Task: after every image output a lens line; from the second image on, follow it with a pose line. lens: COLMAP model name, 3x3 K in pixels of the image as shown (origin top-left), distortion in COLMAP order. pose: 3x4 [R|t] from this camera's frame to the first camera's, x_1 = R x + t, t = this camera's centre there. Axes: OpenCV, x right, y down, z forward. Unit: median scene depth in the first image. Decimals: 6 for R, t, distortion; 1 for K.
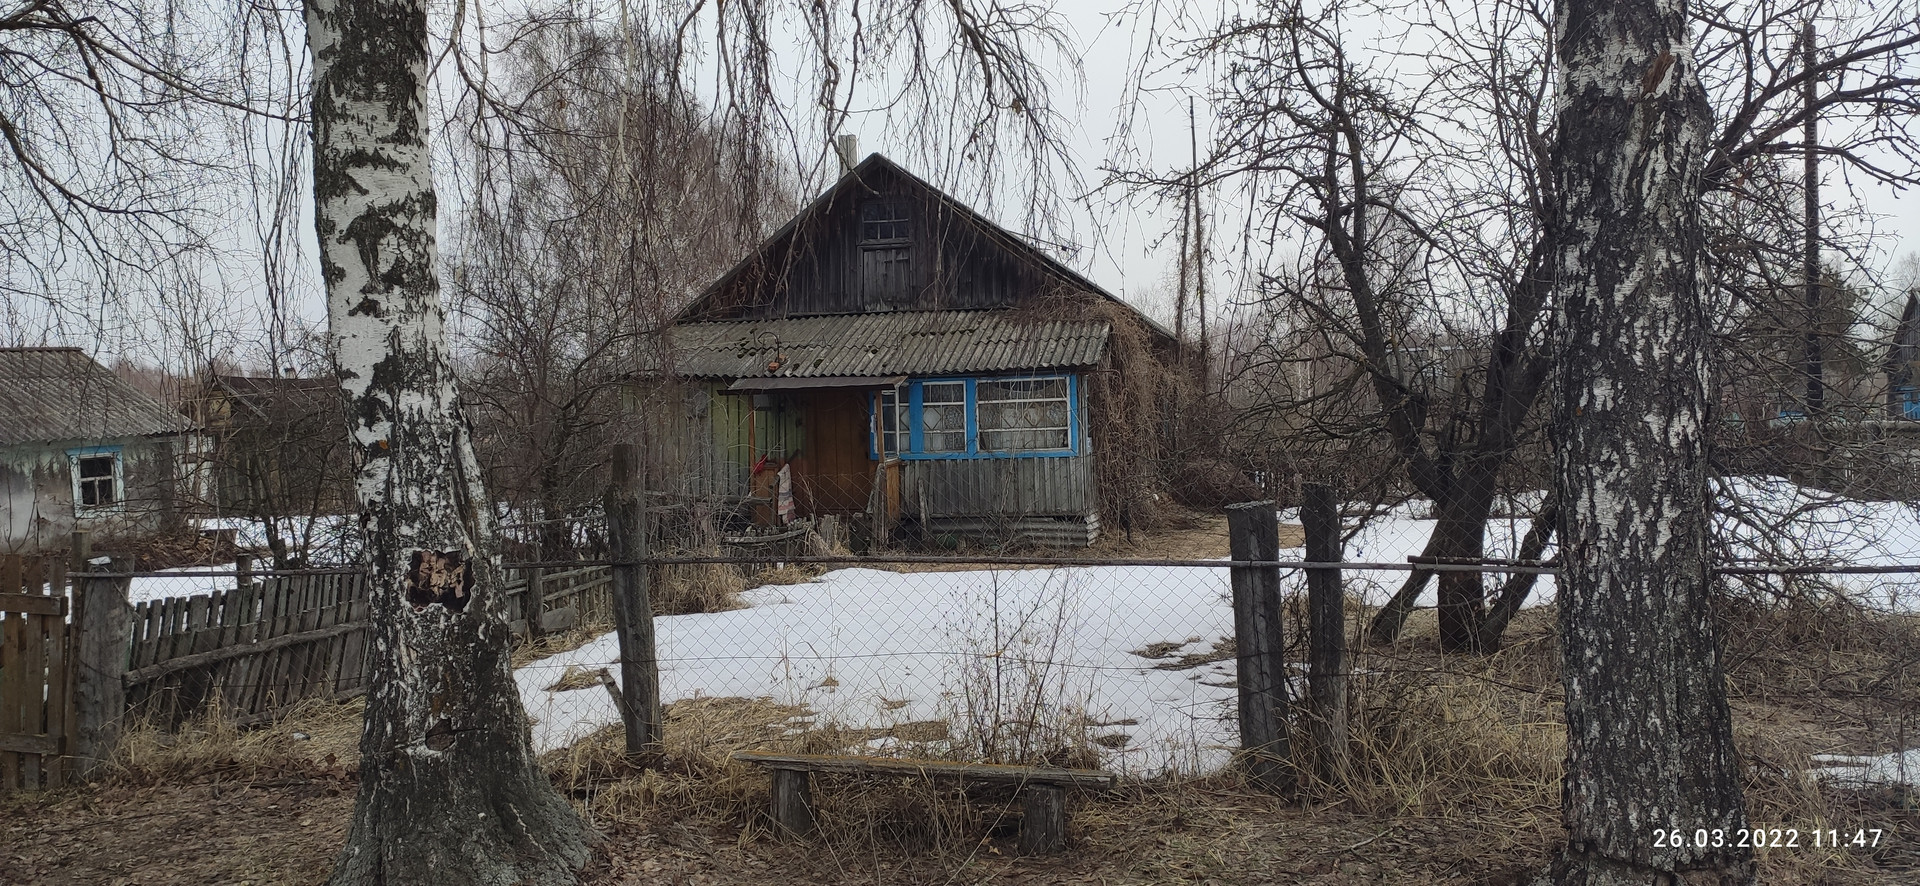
lens RADIAL K [[1443.1, 0, 967.4], [0, 1443.1, 440.1], [0, 0, 1]] dist [0.095705, -0.127396]
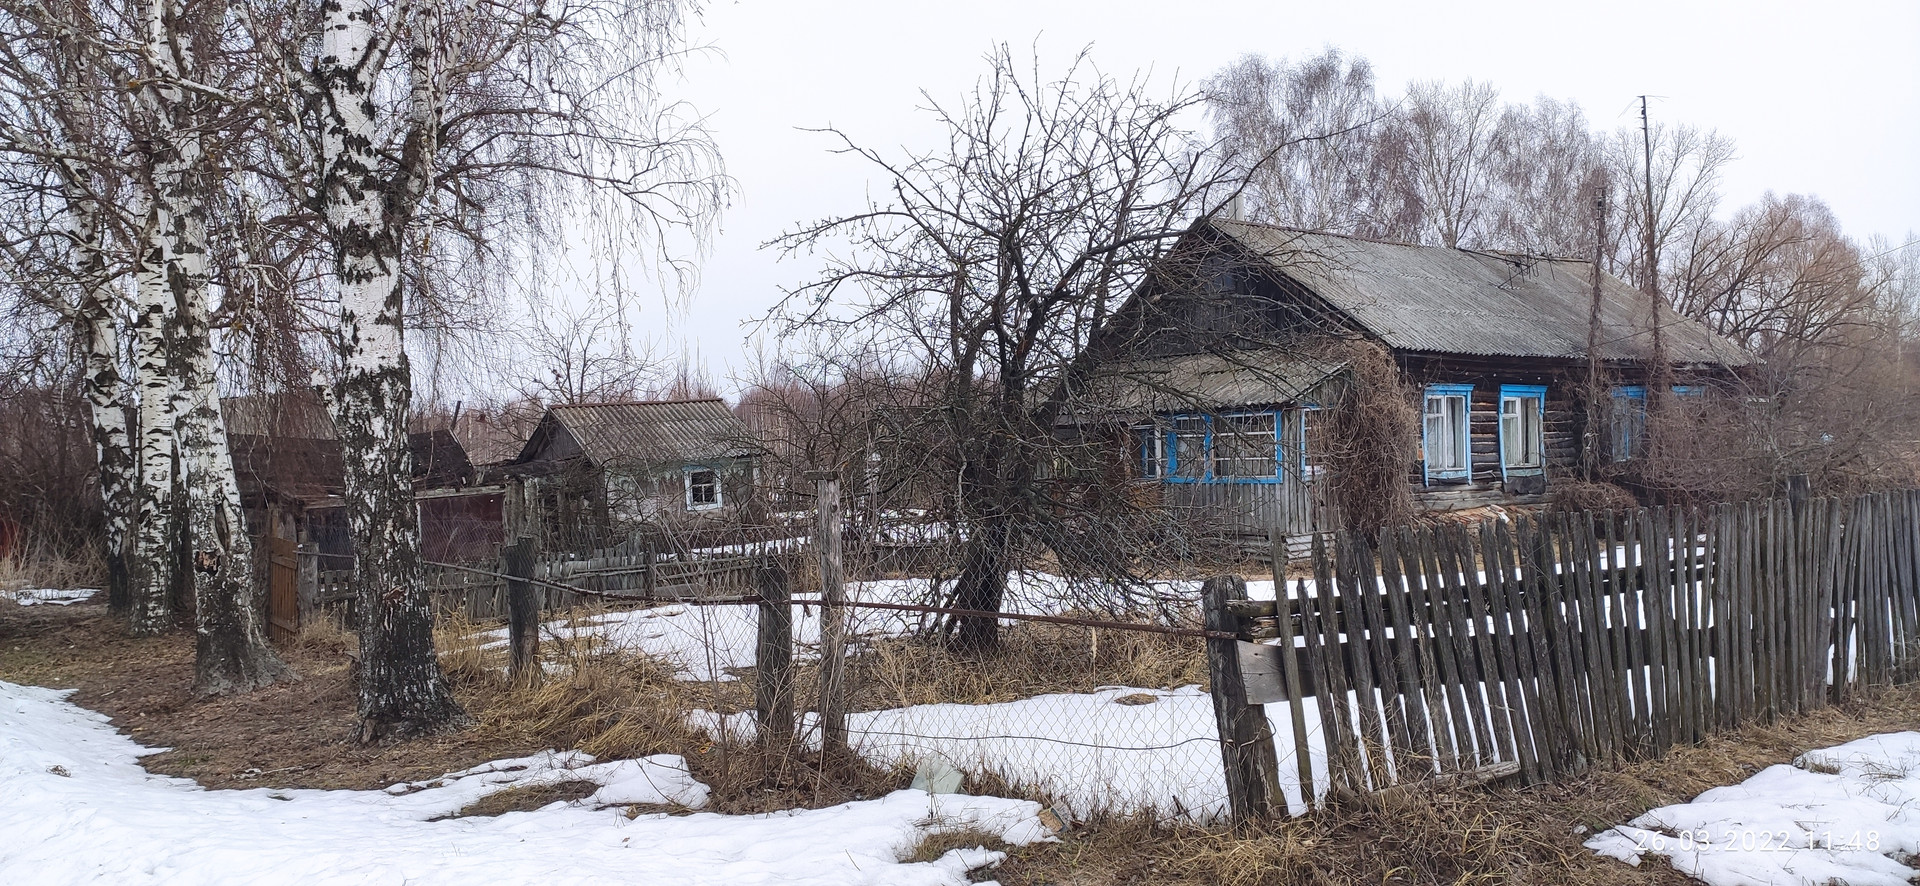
lens RADIAL K [[1443.1, 0, 954.2], [0, 1443.1, 430.4], [0, 0, 1]] dist [0.095705, -0.127396]
pose [[0.790233, -0.004094, -0.612793, 1.838344], [0.005675, 0.999984, 0.000636, -0.104887], [0.612781, -0.003980, 0.790243, -0.164836]]
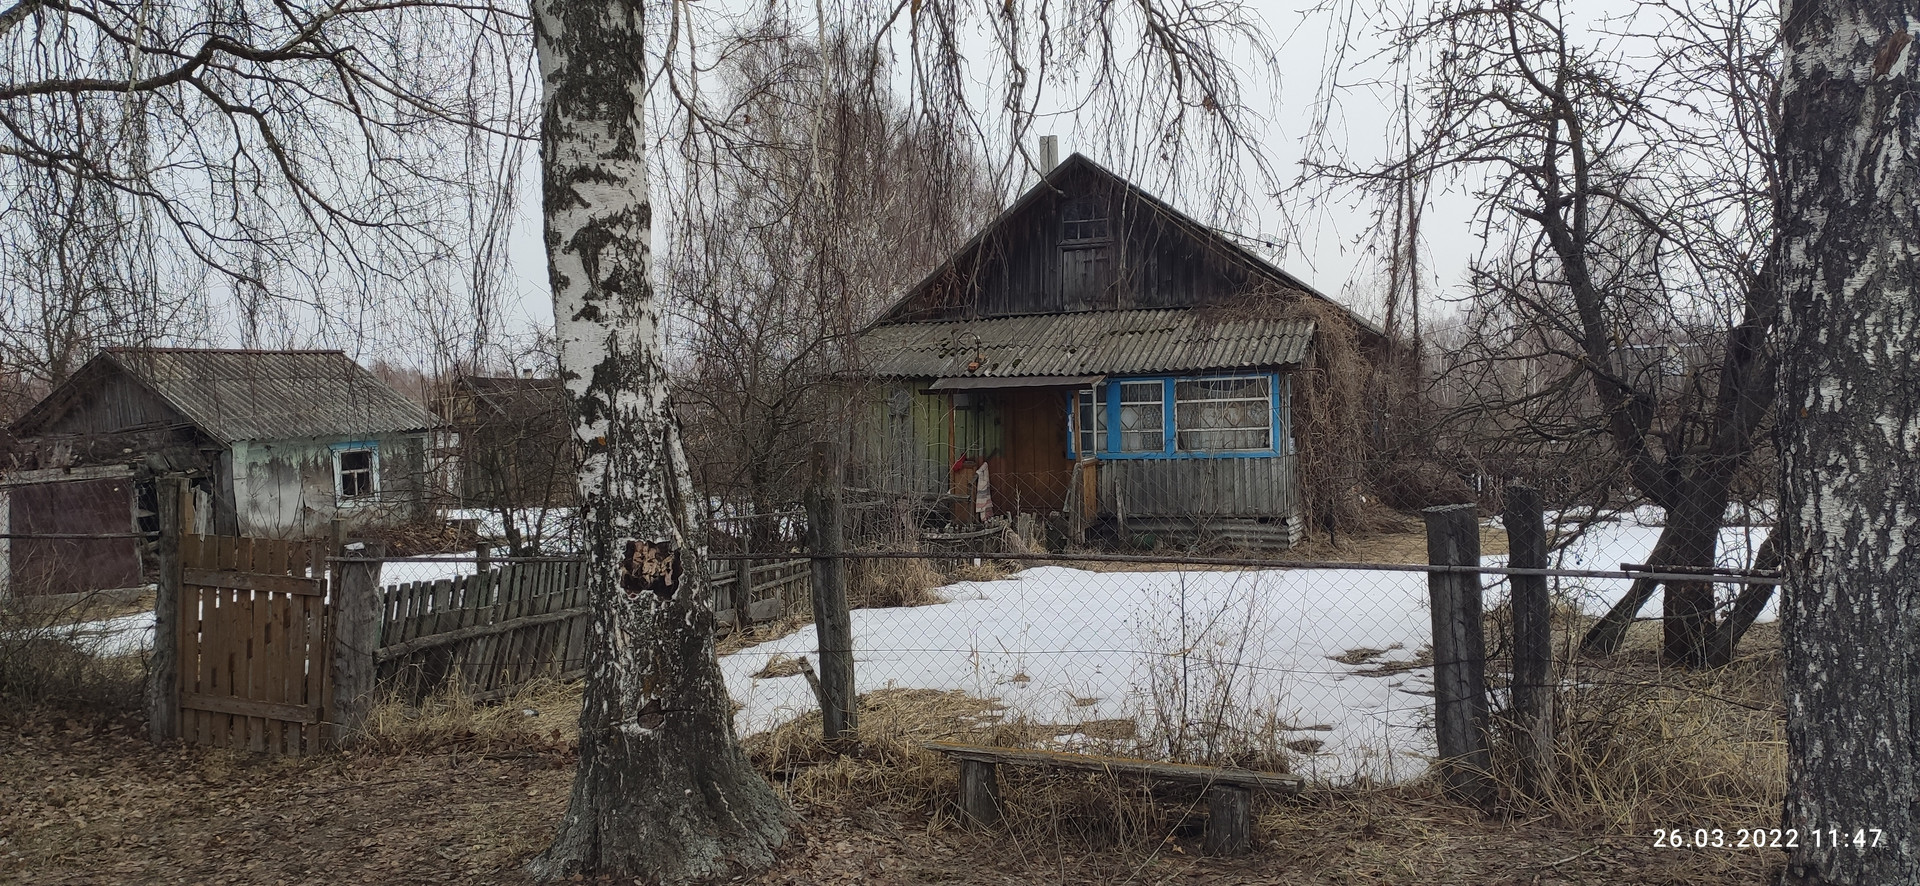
lens RADIAL K [[1443.1, 0, 962.9], [0, 1443.1, 434.1], [0, 0, 1]] dist [0.095705, -0.127396]
pose [[0.989851, 0.004956, -0.142022, 0.010791], [-0.005482, 0.999979, -0.003311, 0.000254], [0.142003, 0.004056, 0.989858, -0.012369]]
